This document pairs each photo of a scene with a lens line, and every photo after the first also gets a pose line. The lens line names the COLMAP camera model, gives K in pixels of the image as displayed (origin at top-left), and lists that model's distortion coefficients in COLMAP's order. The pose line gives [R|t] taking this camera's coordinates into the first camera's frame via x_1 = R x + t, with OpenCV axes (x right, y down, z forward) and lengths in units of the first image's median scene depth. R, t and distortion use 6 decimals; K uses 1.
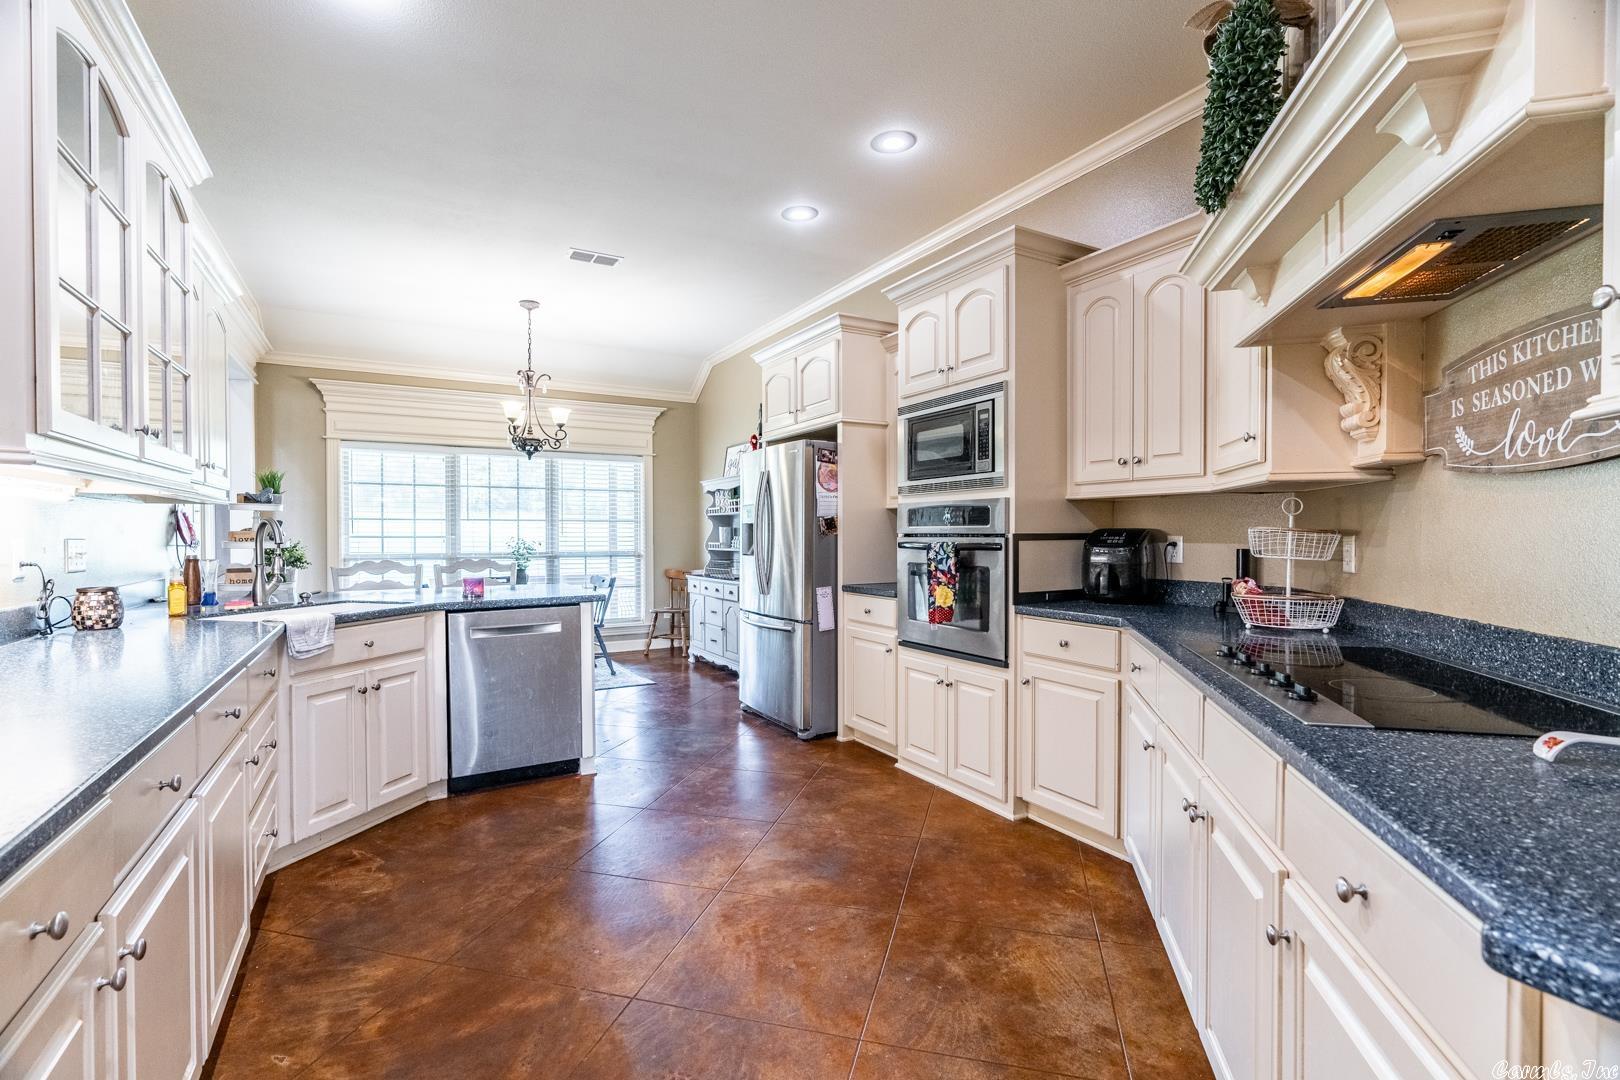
lens RADIAL K [[741.2, 0, 813.5], [0, 741.2, 541.8], [0, 0, 1]] dist [-0.004598, 0.000463]
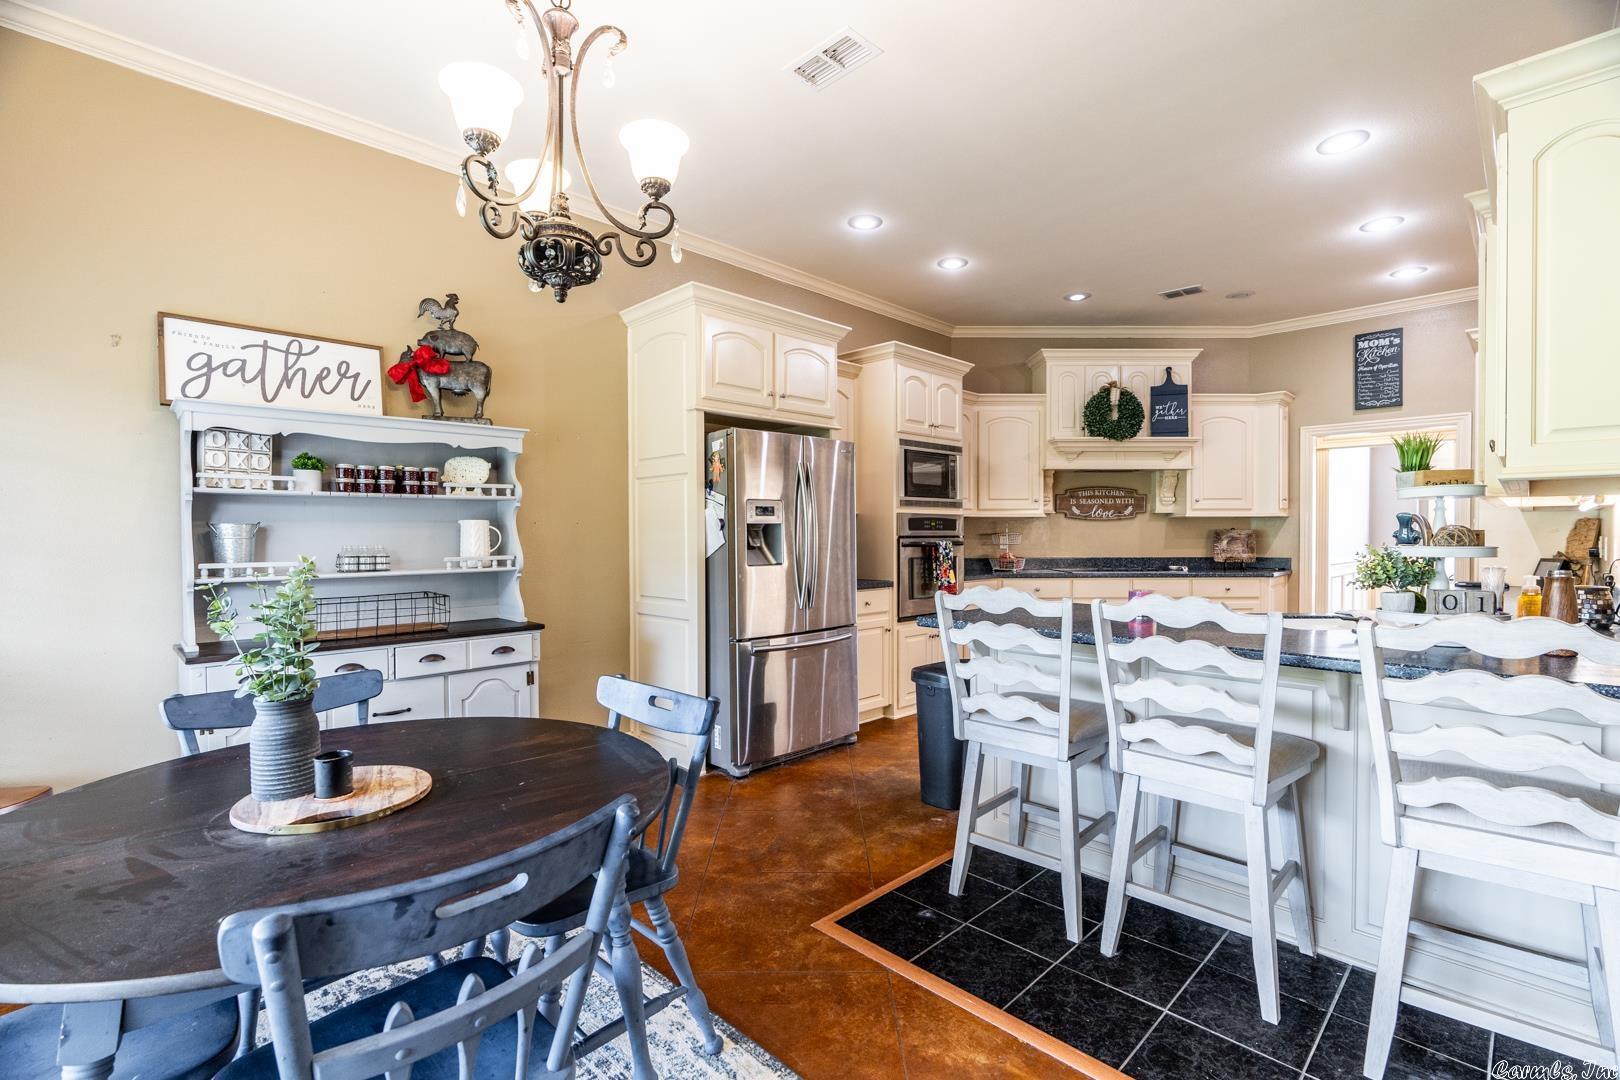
lens RADIAL K [[741.2, 0, 807.1], [0, 741.2, 539.2], [0, 0, 1]] dist [-0.004598, 0.000463]
pose [[-0.267661, -0.006767, 0.963489, -2.008692], [0.013460, 0.999852, 0.010762, -0.039757], [-0.963419, 0.015849, -0.267530, 2.774152]]
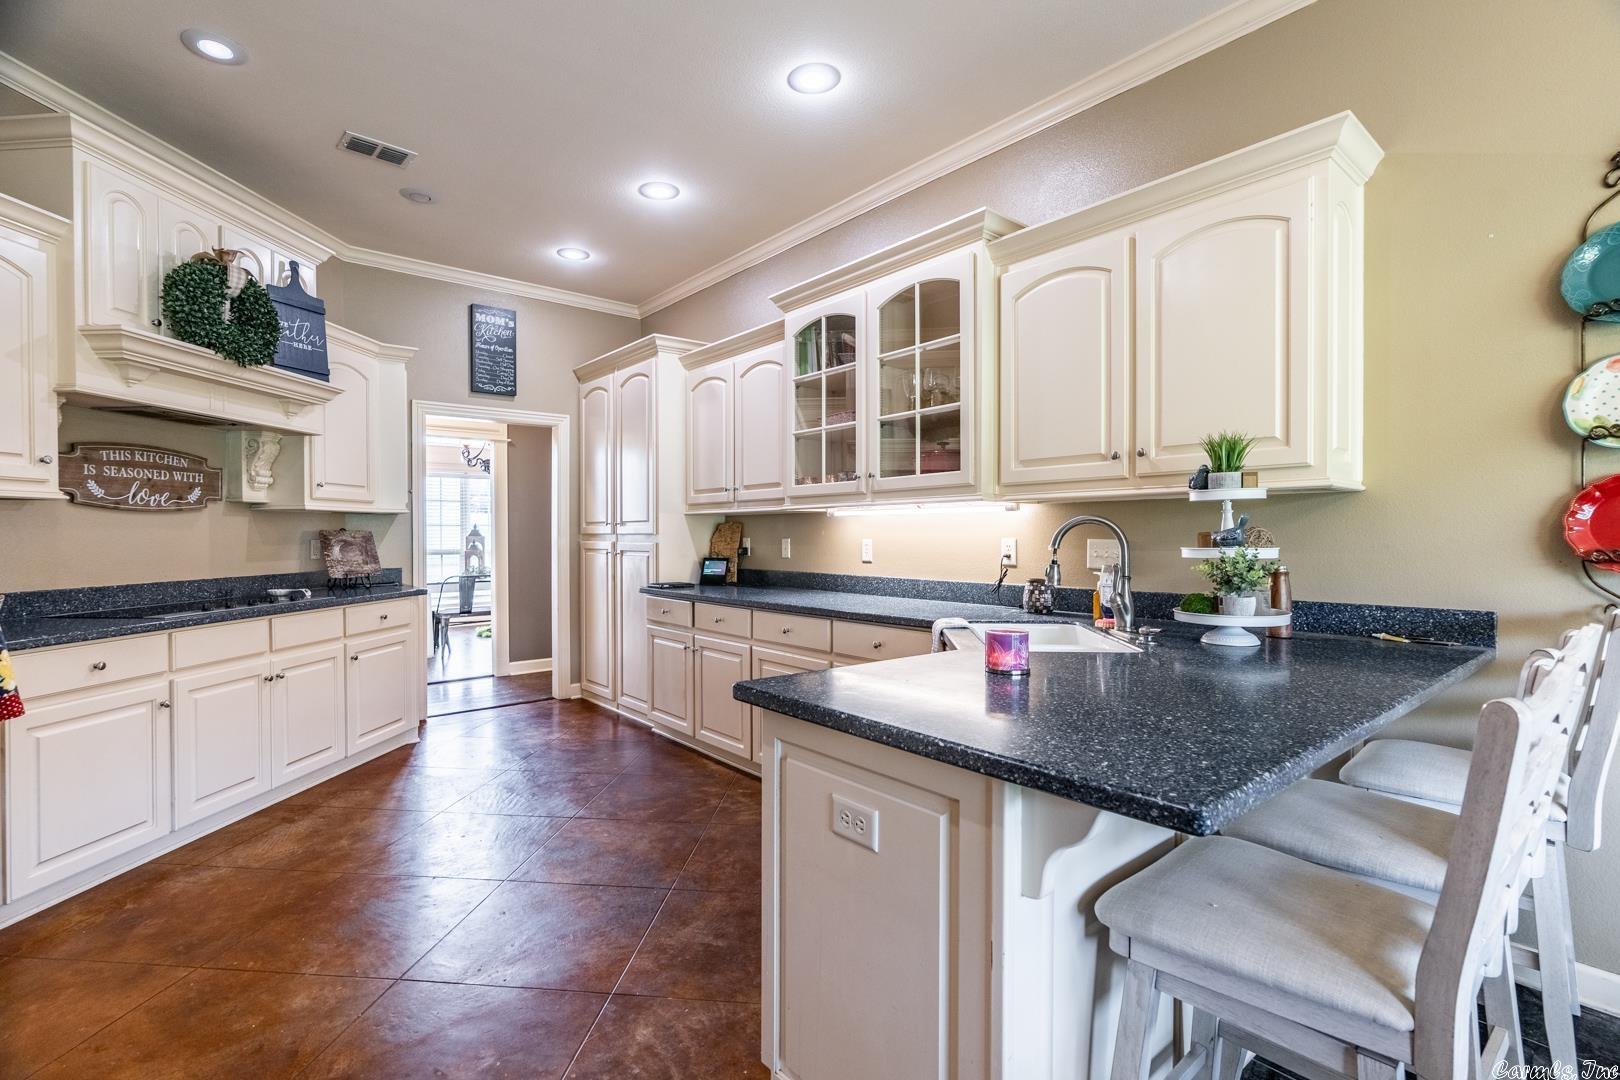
lens RADIAL K [[741.2, 0, 799.2], [0, 741.2, 537.2], [0, 0, 1]] dist [-0.004598, 0.000463]
pose [[-0.986225, 0.001716, -0.165399, -0.443516], [-0.001244, 0.999841, 0.017790, -0.042665], [0.165403, 0.017751, -0.986066, 2.554763]]
